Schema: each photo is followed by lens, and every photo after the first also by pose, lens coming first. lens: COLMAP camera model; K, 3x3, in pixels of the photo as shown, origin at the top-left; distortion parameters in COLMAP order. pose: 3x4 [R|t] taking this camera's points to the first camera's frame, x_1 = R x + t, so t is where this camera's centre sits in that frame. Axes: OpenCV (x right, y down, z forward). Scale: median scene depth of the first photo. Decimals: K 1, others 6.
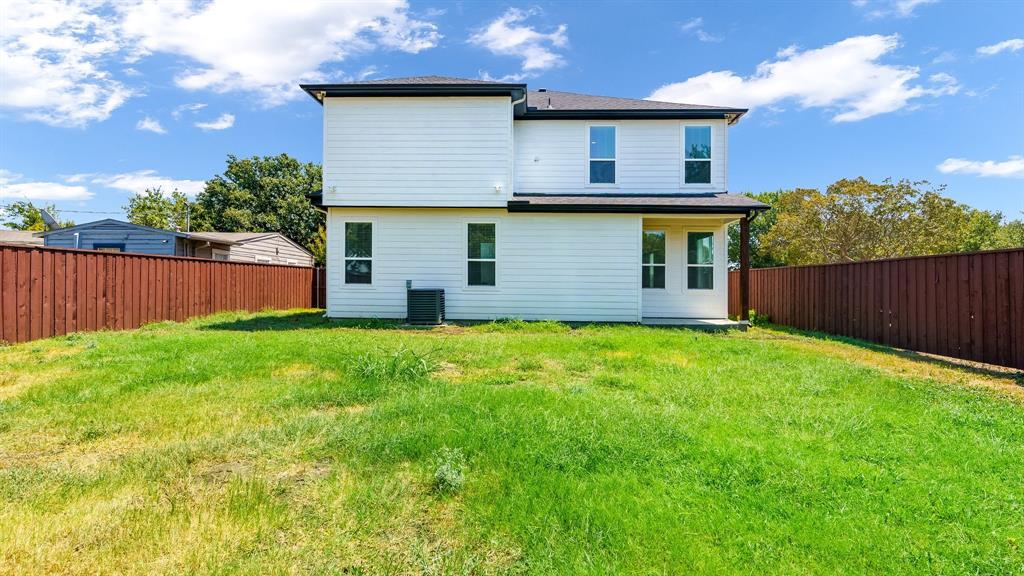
lens RADIAL K [[516.0, 0, 555.4], [0, 516.0, 278.7], [0, 0, 1]] dist [0.008568, 0.001021]
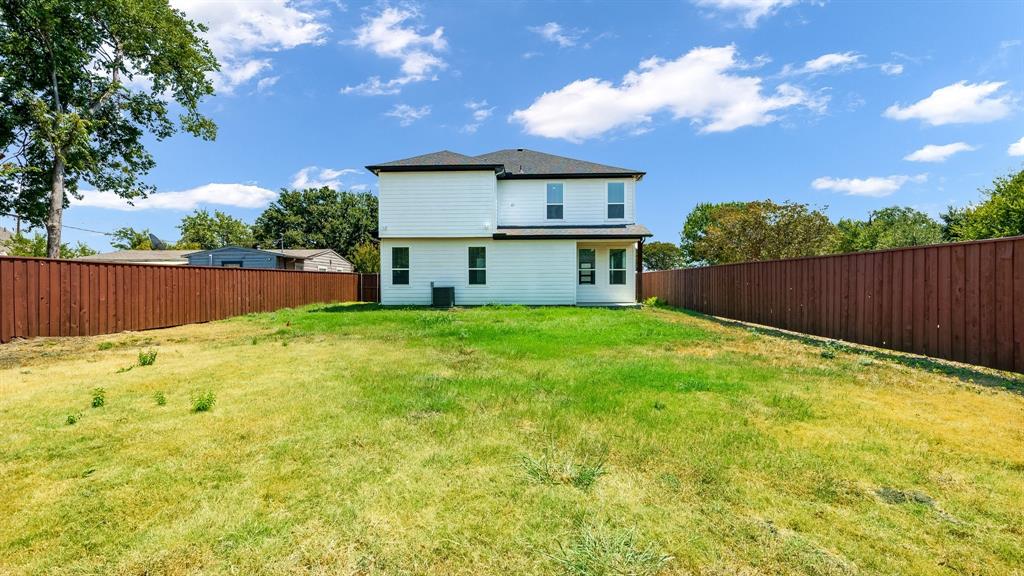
lens RADIAL K [[516.0, 0, 612.1], [0, 516.0, 267.3], [0, 0, 1]] dist [0.008568, 0.001021]
pose [[0.995384, -0.013350, 0.095039, 0.122873], [0.015115, 0.999726, -0.017877, -0.005070], [-0.094774, 0.019231, 0.995313, -0.651554]]
